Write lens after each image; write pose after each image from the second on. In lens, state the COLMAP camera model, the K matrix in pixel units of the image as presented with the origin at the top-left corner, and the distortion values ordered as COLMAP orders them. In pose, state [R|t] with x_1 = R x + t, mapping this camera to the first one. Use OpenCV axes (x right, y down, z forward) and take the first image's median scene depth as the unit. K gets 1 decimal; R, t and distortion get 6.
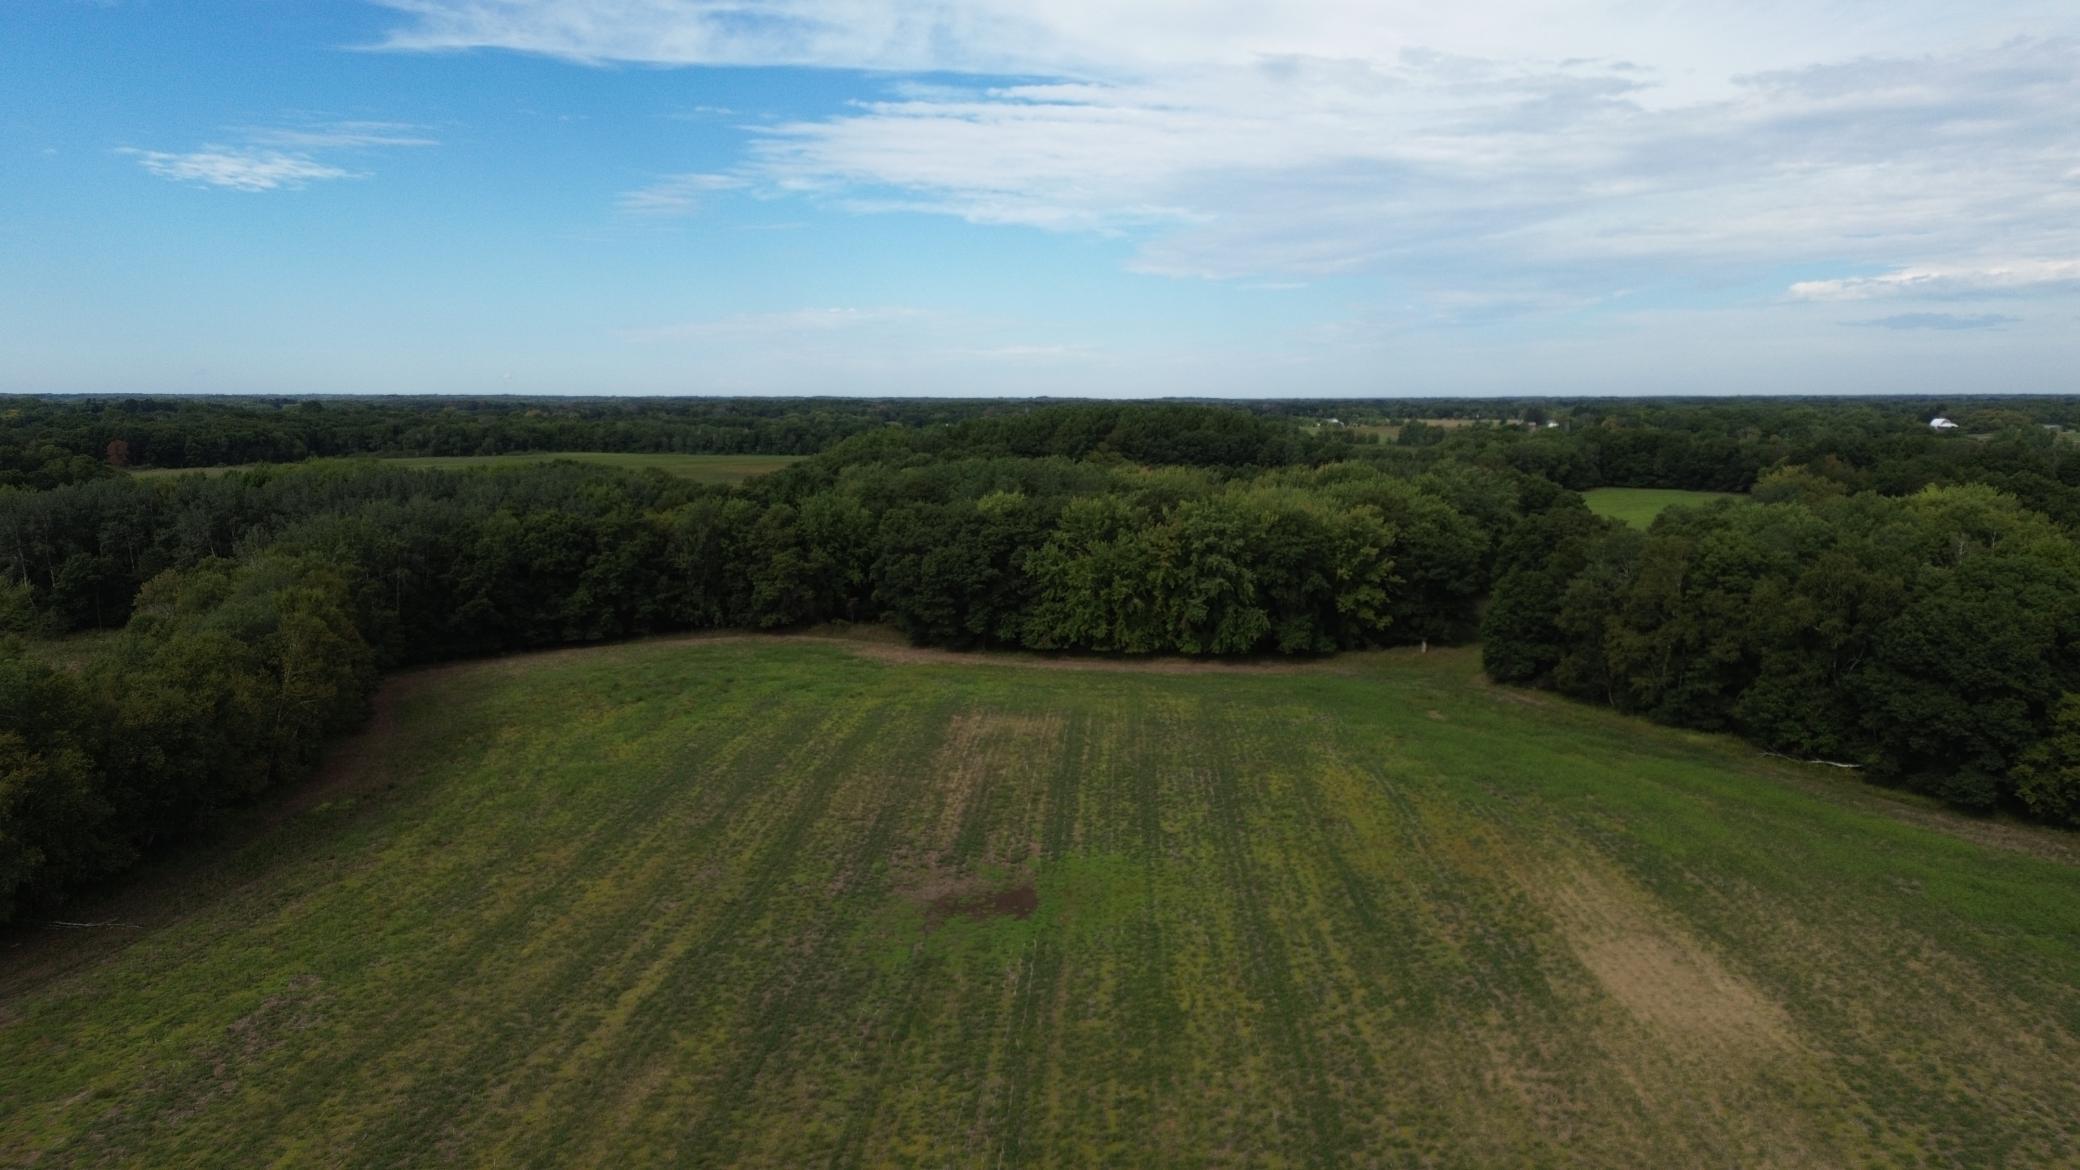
lens RADIAL K [[1466.4, 0, 1033.5], [0, 1466.4, 577.0], [0, 0, 1]] dist [0.100624, -0.101736]
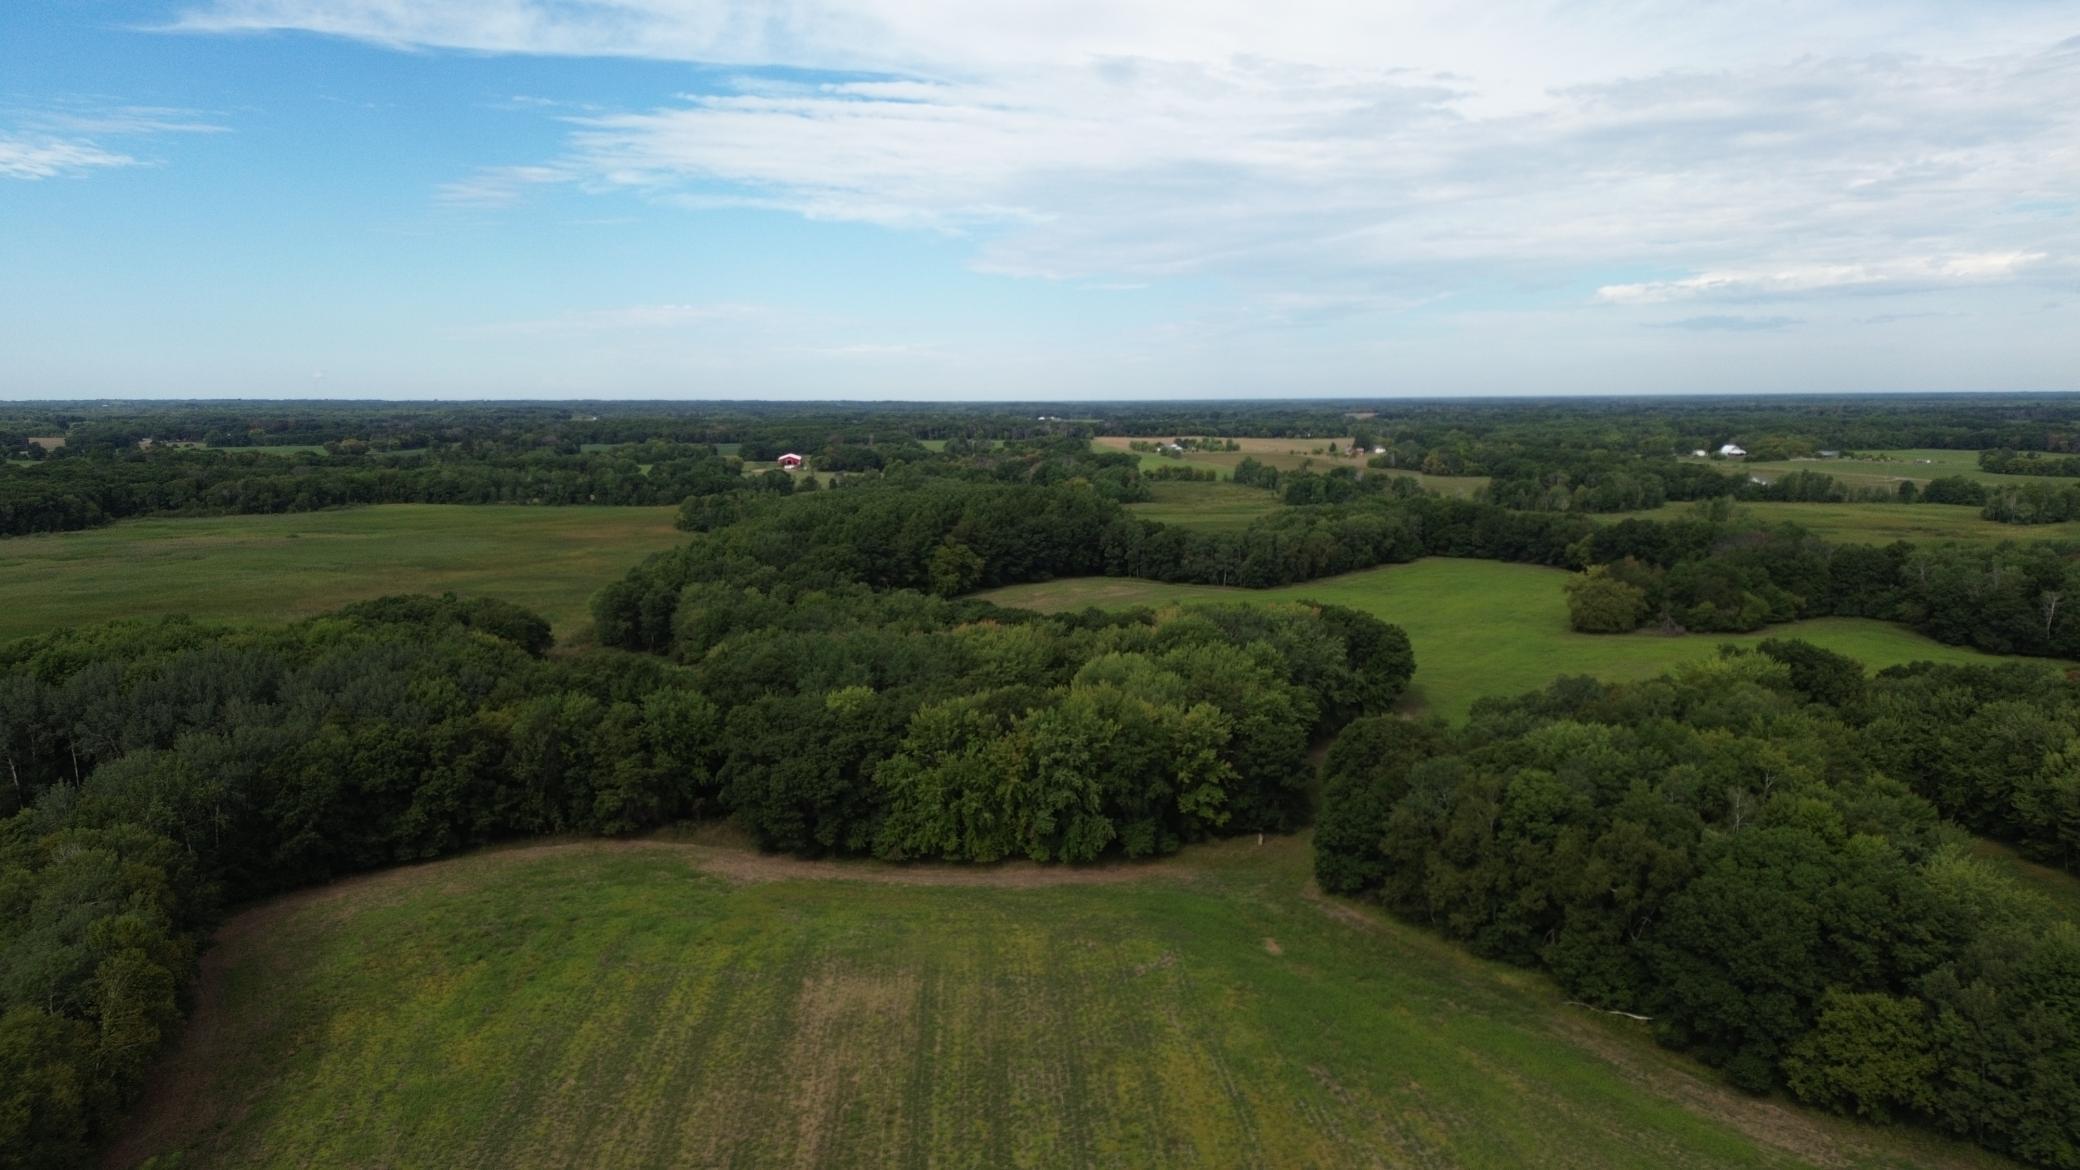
lens RADIAL K [[1472.2, 0, 1034.1], [0, 1472.2, 582.3], [0, 0, 1]] dist [0.081438, -0.069163]
pose [[0.994459, -0.015040, 0.104046, -0.000330], [0.014602, 0.999881, 0.004971, -0.147328], [-0.104108, -0.003425, 0.994560, -0.019326]]
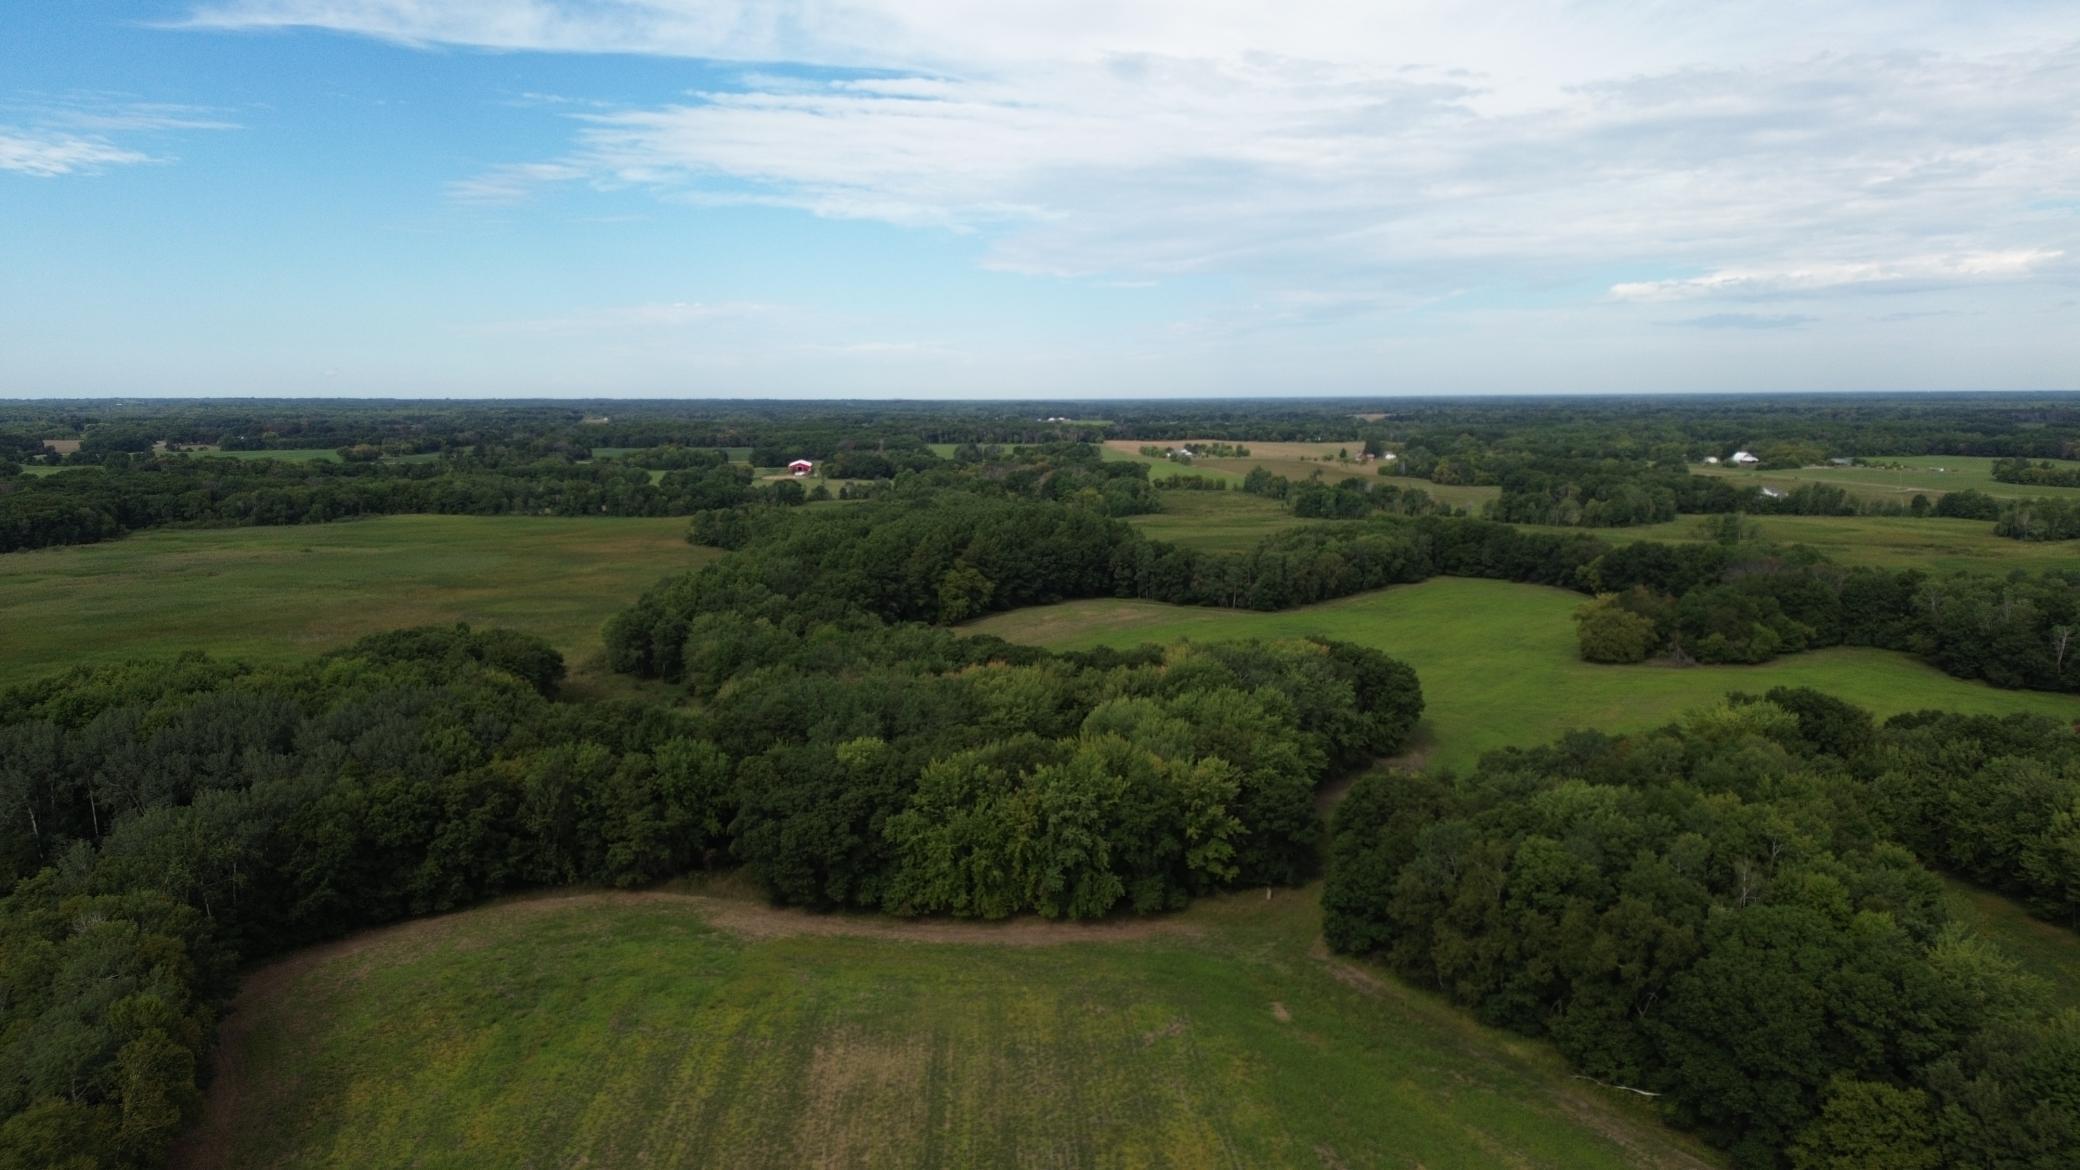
lens RADIAL K [[1472.2, 0, 1034.1], [0, 1472.2, 582.3], [0, 0, 1]] dist [0.081438, -0.069163]
pose [[0.995149, -0.013087, 0.097503, -0.000397], [0.012491, 0.999899, 0.006728, -0.189592], [-0.097581, -0.005478, 0.995212, -0.025288]]
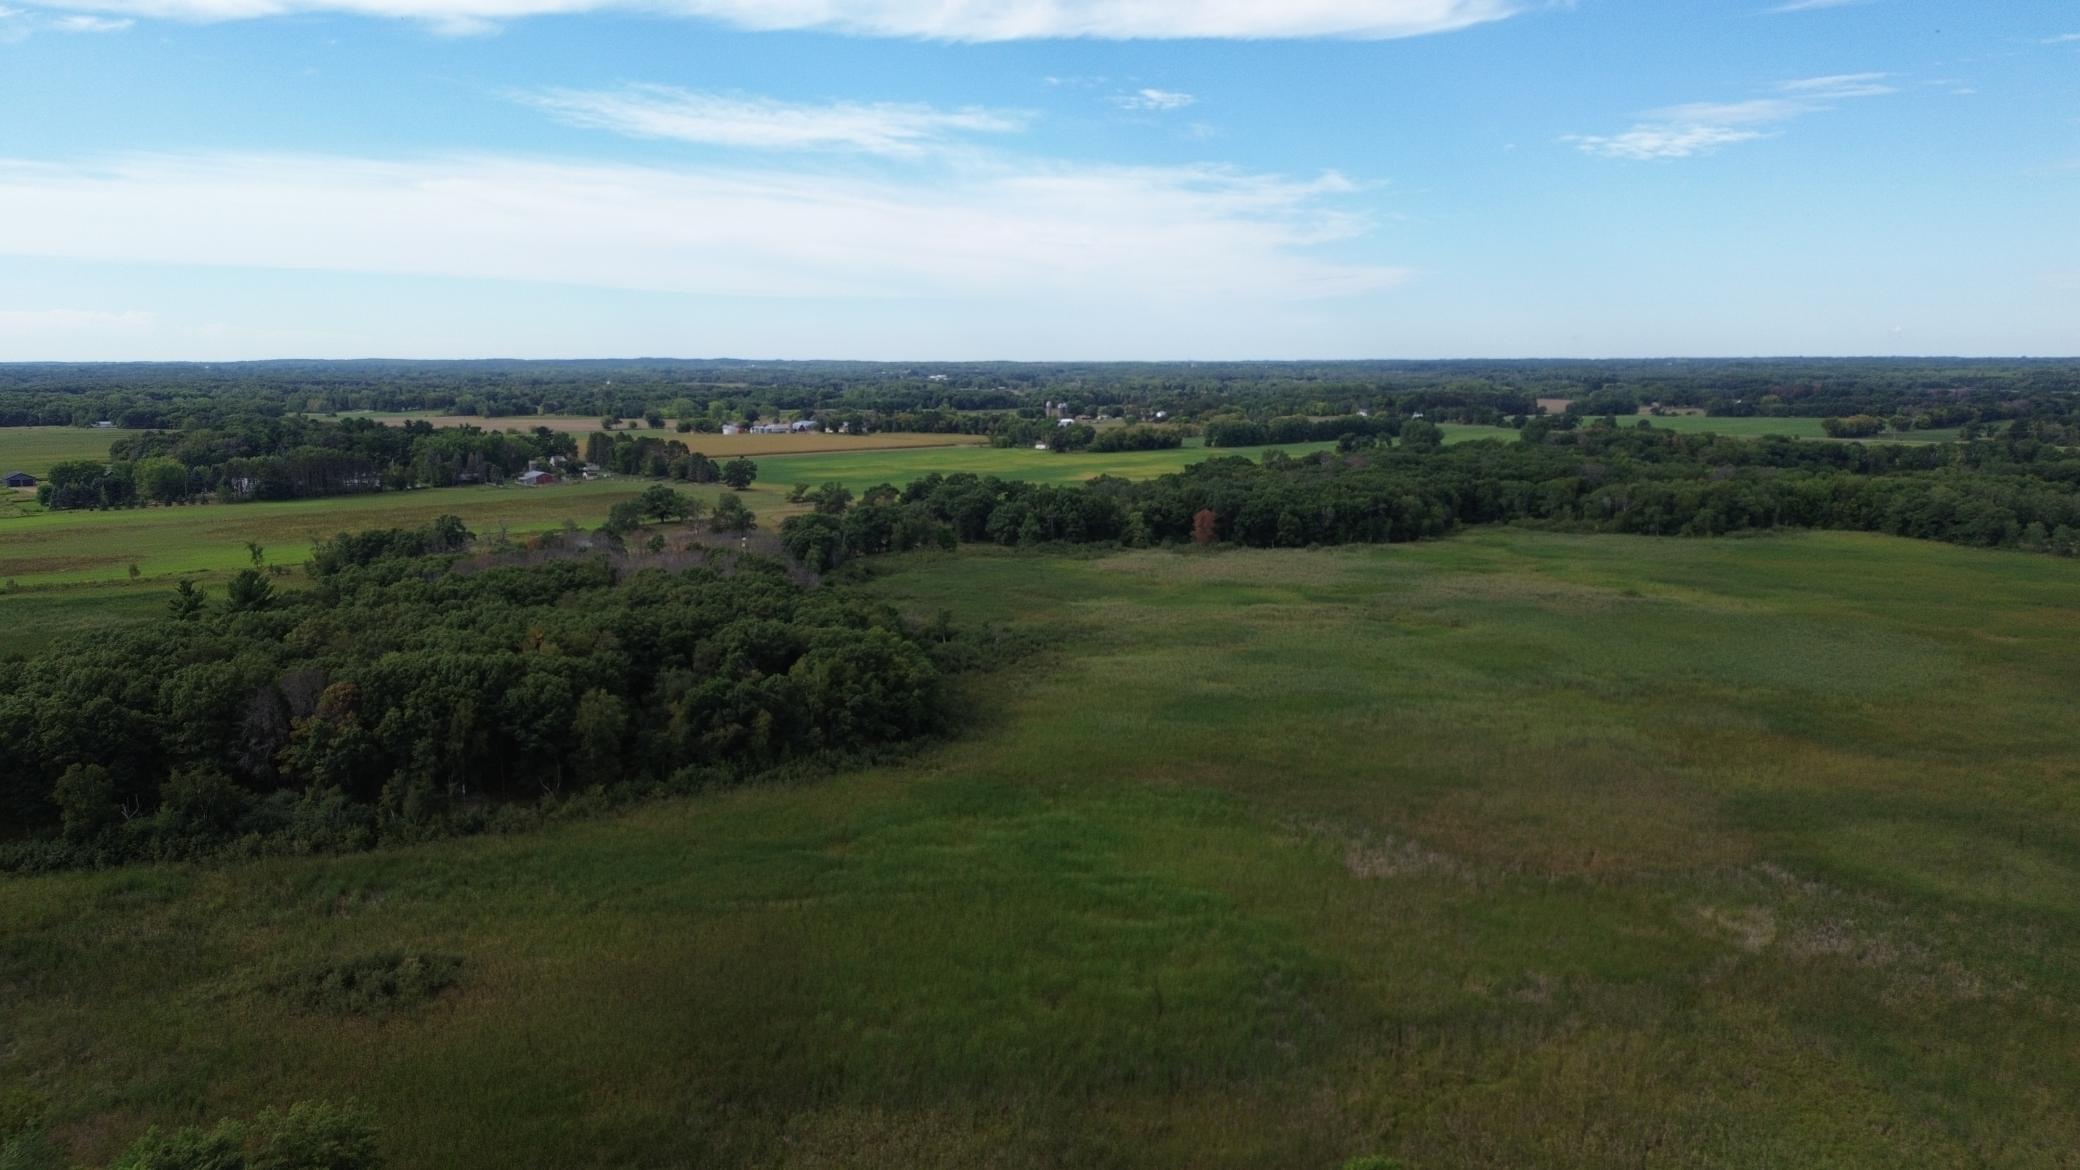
lens RADIAL K [[1466.2, 0, 1033.4], [0, 1466.2, 575.9], [0, 0, 1]] dist [0.096144, -0.095044]
pose [[0.657017, 0.115871, -0.744917, -0.260355], [-0.094062, 0.992996, 0.071496, -0.358551], [0.747984, 0.023094, 0.663315, 1.398808]]
